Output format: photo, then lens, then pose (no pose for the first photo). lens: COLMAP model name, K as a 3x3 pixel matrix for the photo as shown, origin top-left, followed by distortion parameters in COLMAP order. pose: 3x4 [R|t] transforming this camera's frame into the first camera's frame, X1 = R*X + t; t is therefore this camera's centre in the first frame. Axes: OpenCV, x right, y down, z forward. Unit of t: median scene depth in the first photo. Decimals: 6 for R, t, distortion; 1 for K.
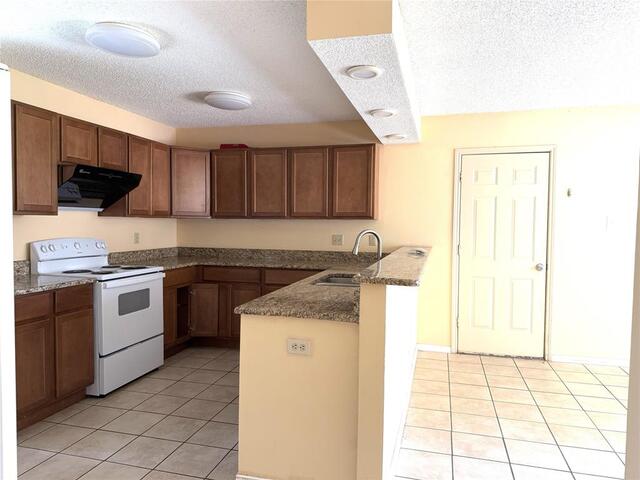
lens RADIAL K [[457.2, 0, 318.3], [0, 457.2, 239.1], [0, 0, 1]] dist [0.070113, -0.066536]
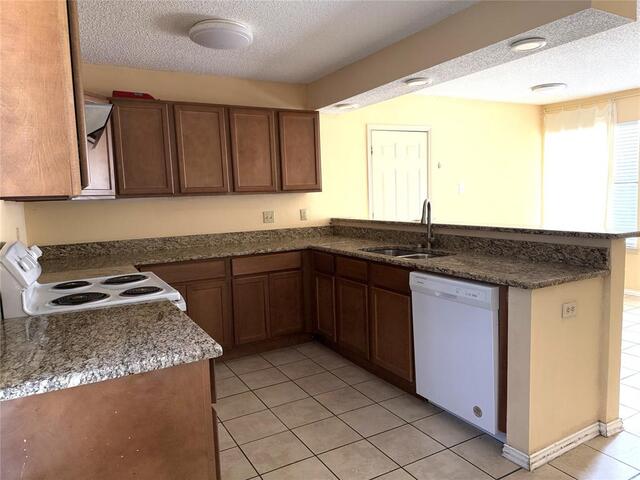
lens RADIAL K [[457.2, 0, 321.0], [0, 457.2, 239.9], [0, 0, 1]] dist [0.070113, -0.066536]
pose [[0.707382, -0.104156, 0.699116, -0.541410], [0.067292, 0.994515, 0.080078, -0.019244], [-0.703621, -0.009601, 0.710510, 0.309703]]
